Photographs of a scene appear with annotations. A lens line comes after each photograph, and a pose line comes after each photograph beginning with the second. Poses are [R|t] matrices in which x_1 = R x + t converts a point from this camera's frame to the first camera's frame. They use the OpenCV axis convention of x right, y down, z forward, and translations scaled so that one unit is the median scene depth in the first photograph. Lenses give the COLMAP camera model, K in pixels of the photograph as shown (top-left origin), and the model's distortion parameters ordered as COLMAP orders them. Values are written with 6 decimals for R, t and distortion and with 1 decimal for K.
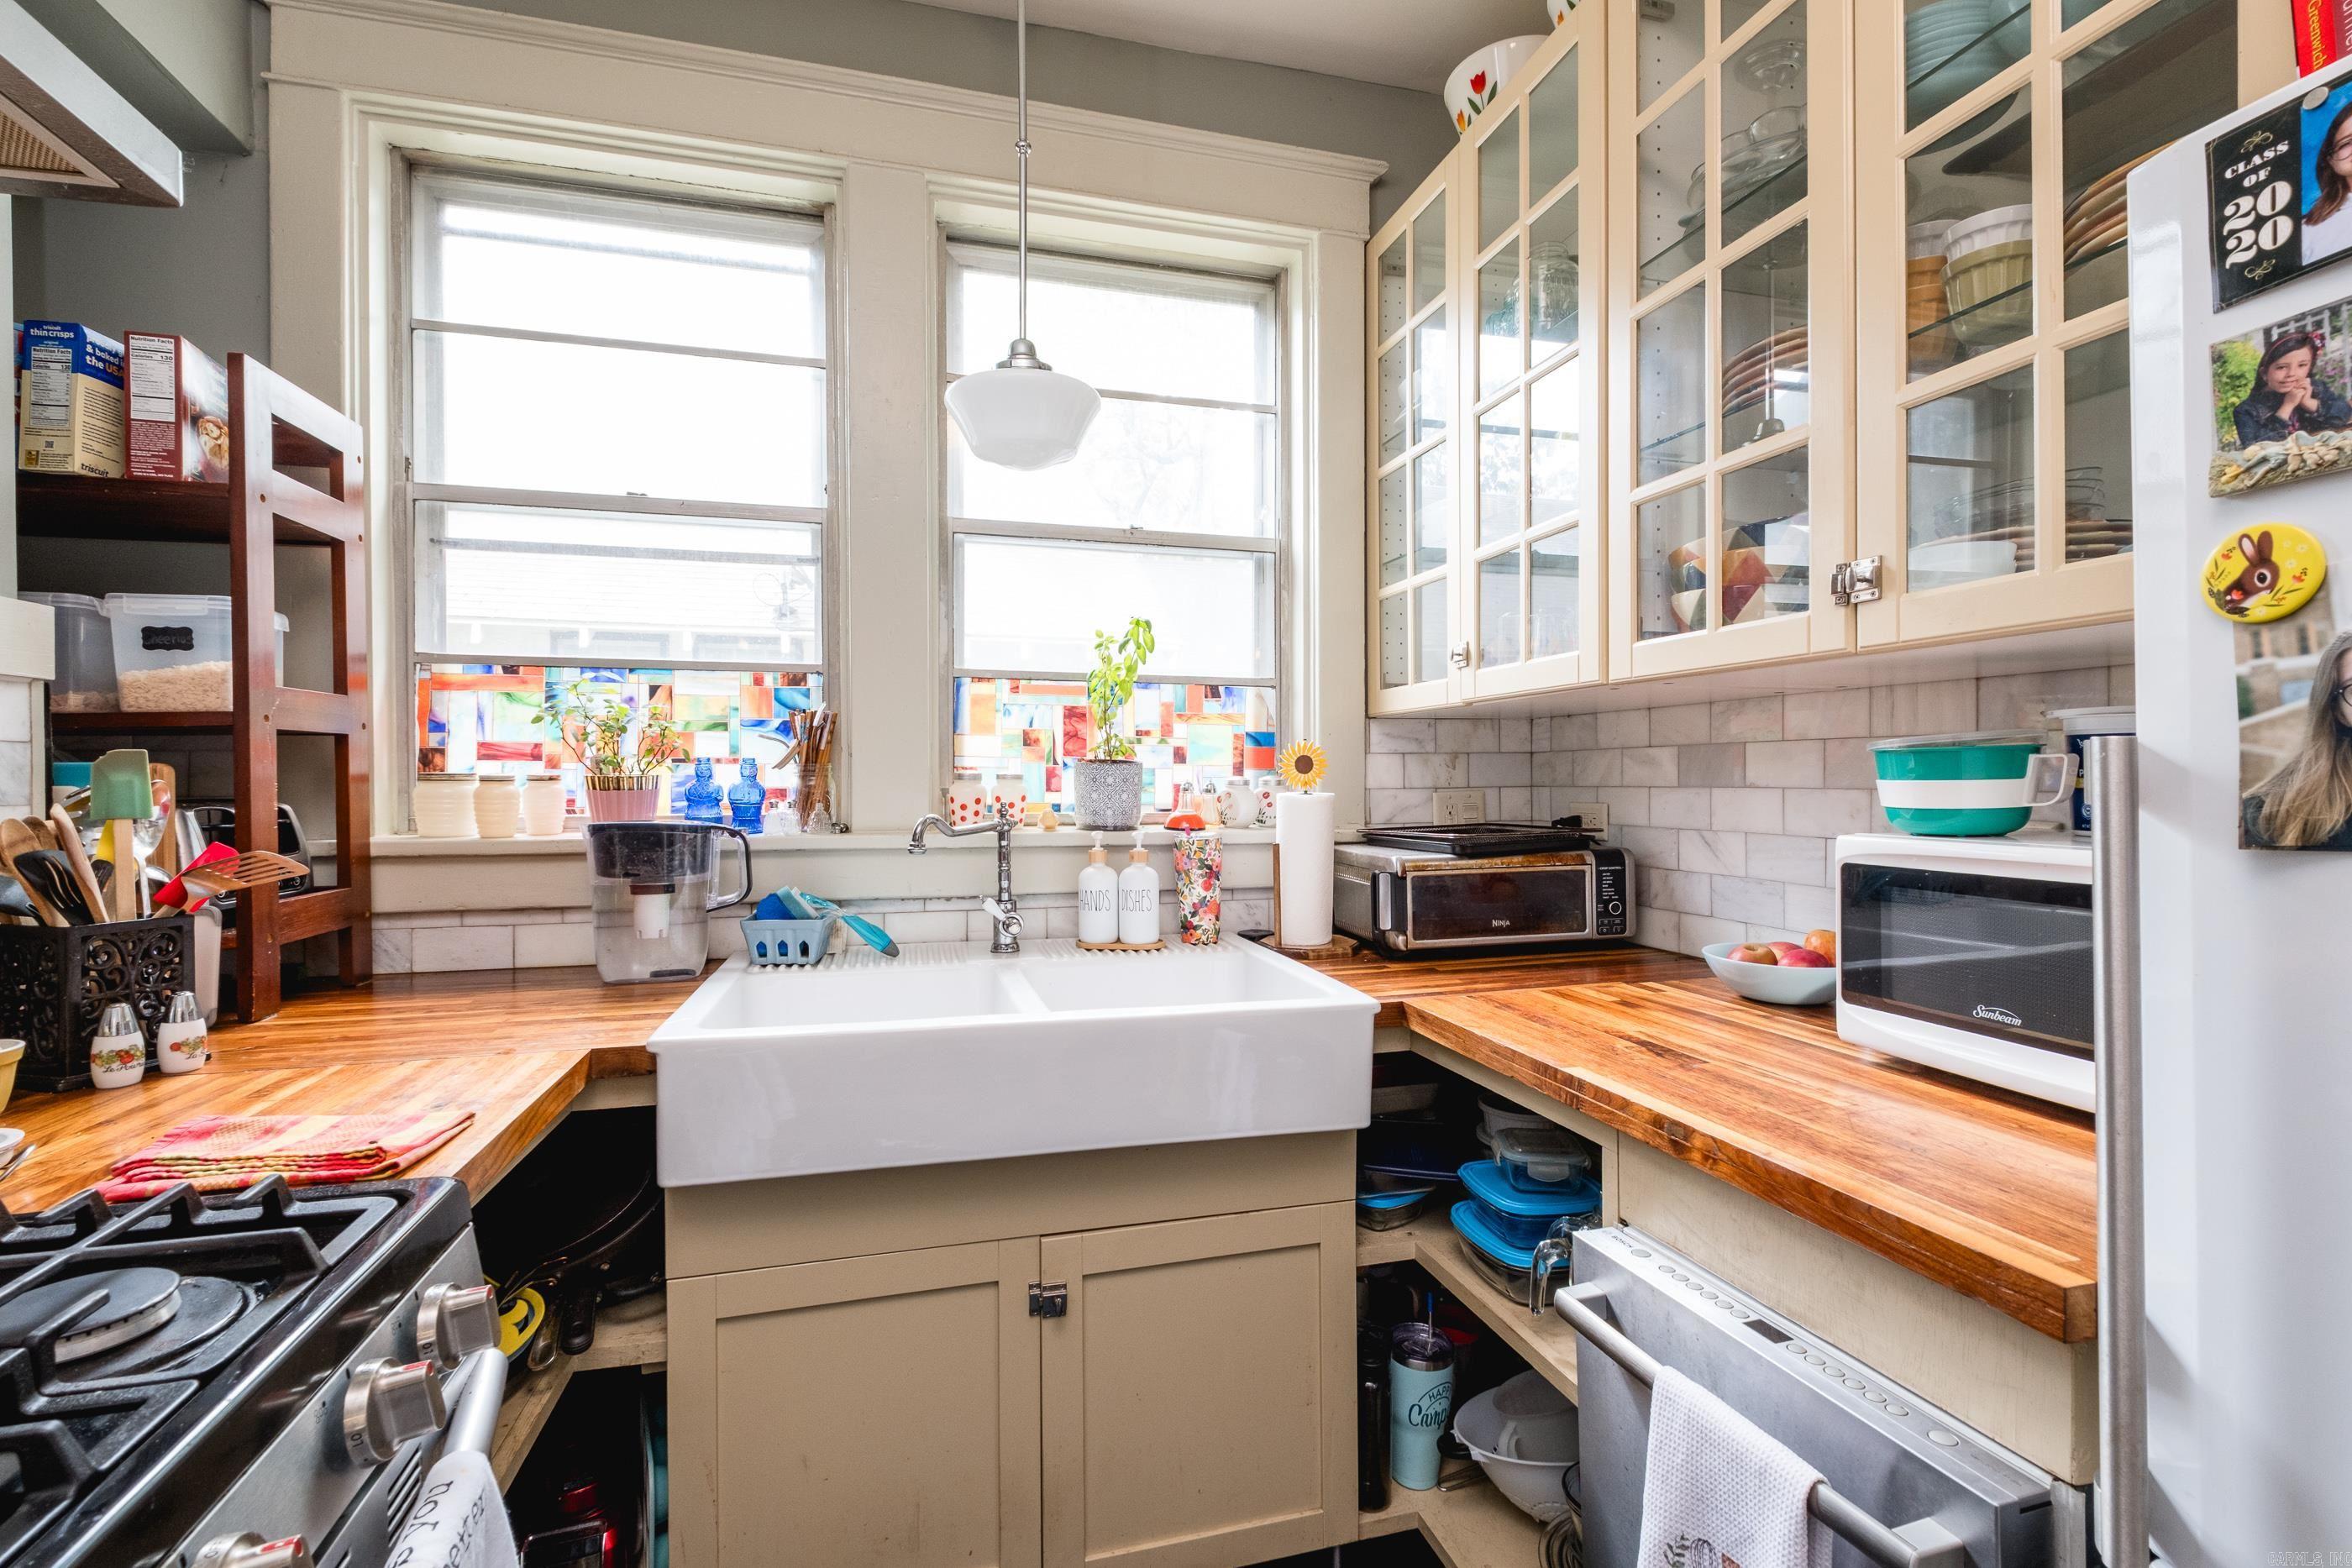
lens RADIAL K [[1125.3, 0, 1329.1], [0, 1125.3, 779.5], [0, 0, 1]] dist [0.001163, -0.001403]
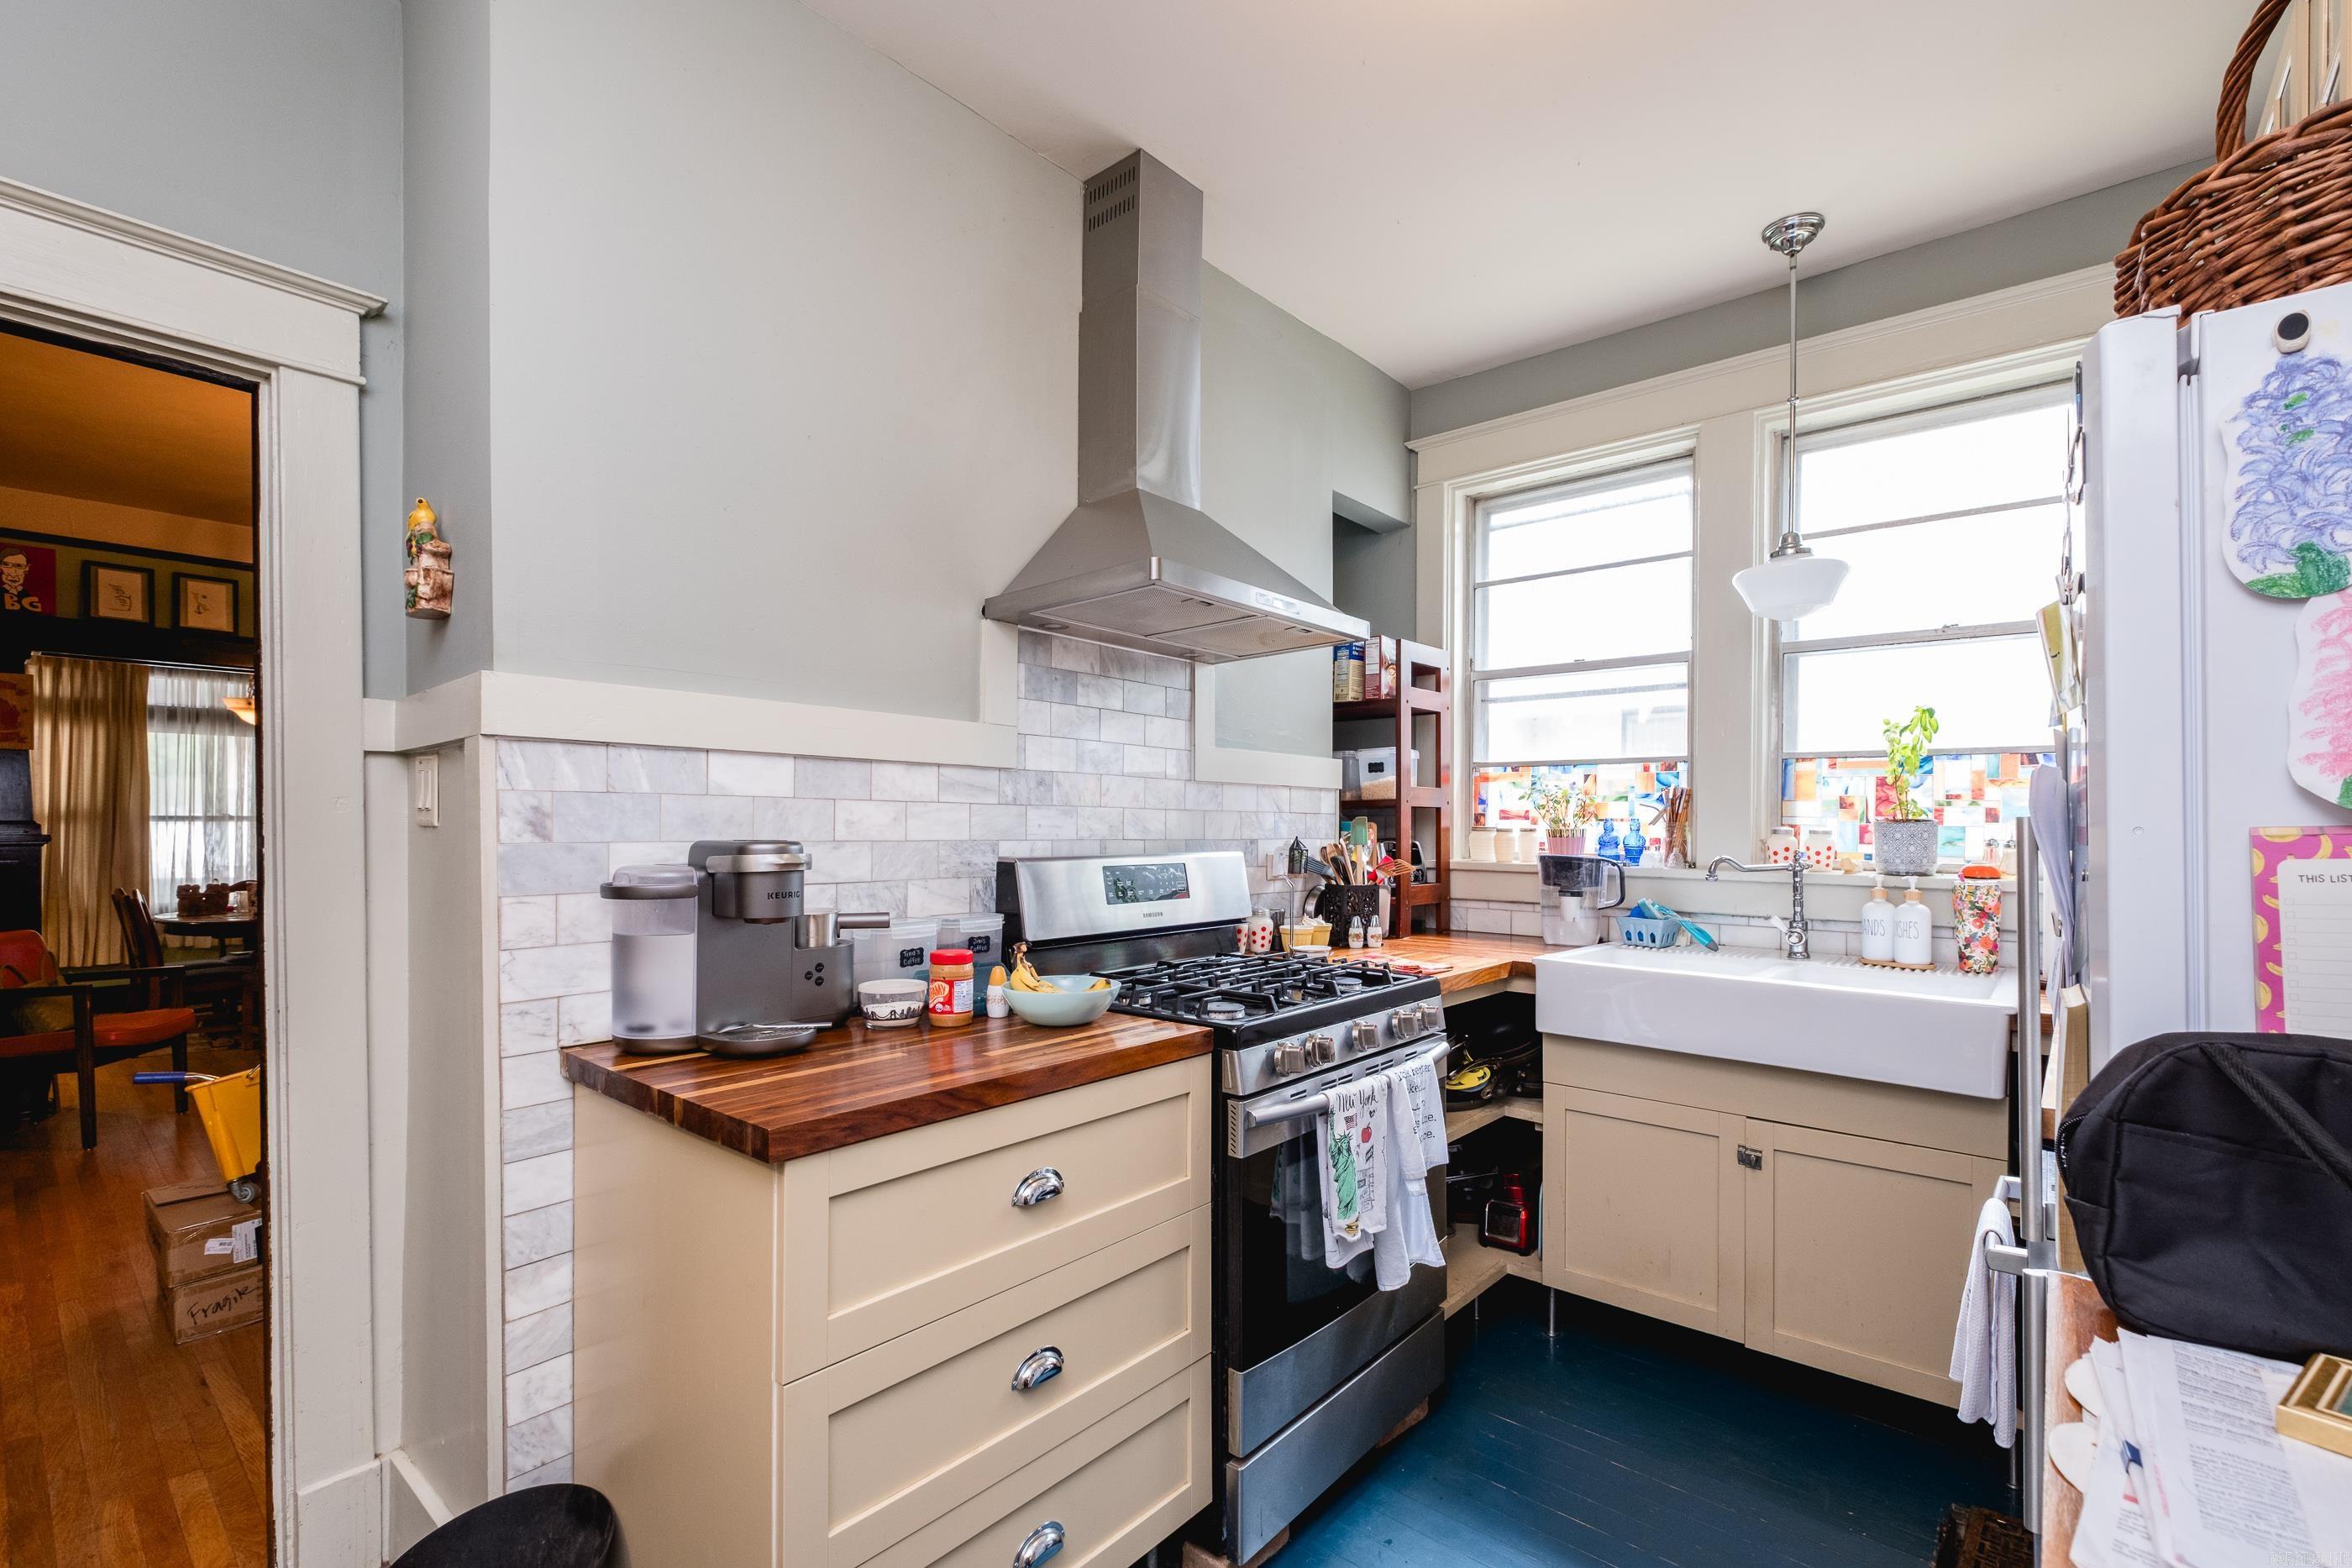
lens RADIAL K [[1049.0, 0, 1176.6], [0, 1049.0, 822.5], [0, 0, 1]] dist [0.000375, -0.000417]
pose [[0.528406, 0.002970, -0.848986, 0.401945], [-0.011426, 0.999928, -0.003614, -0.000631], [0.848915, 0.011610, 0.528402, -0.334970]]
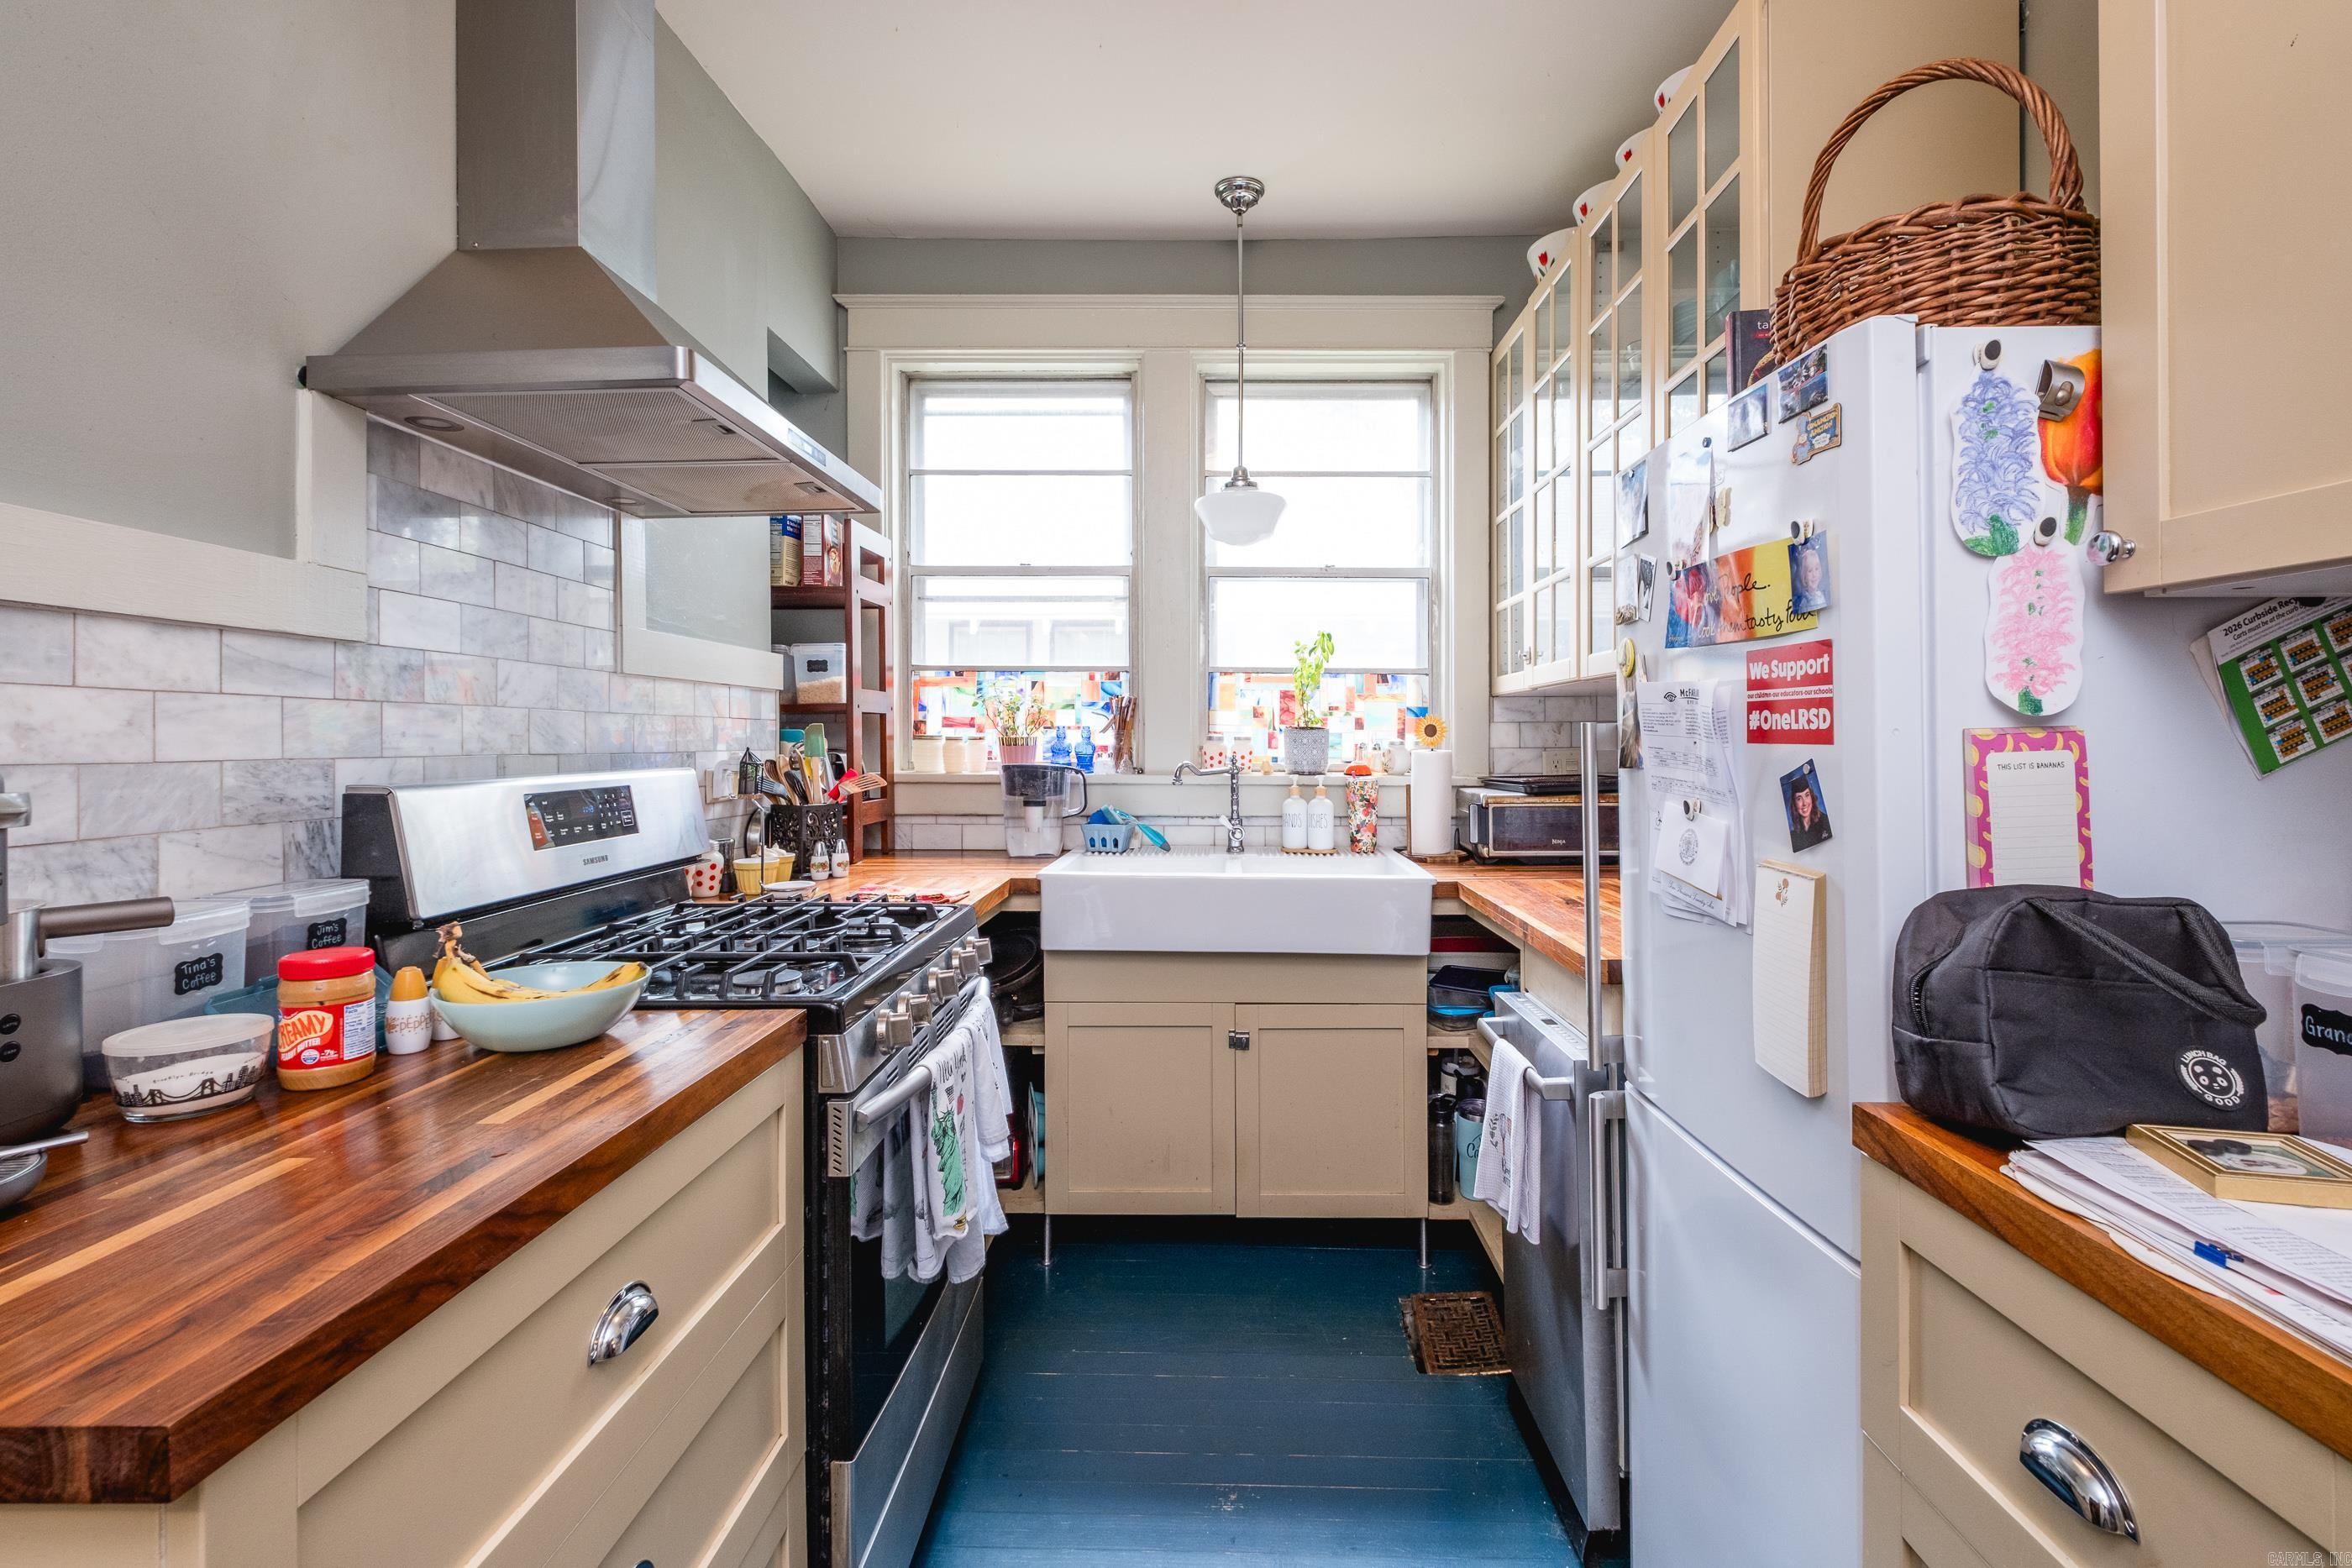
lens RADIAL K [[1059.7, 0, 1274.6], [0, 1059.7, 739.6], [0, 0, 1]] dist [0.001754, -0.004754]
pose [[0.953947, 0.003686, -0.299953, 0.197522], [-0.004526, 0.999988, -0.002103, 0.002054], [0.299941, 0.003363, 0.953952, -0.367538]]
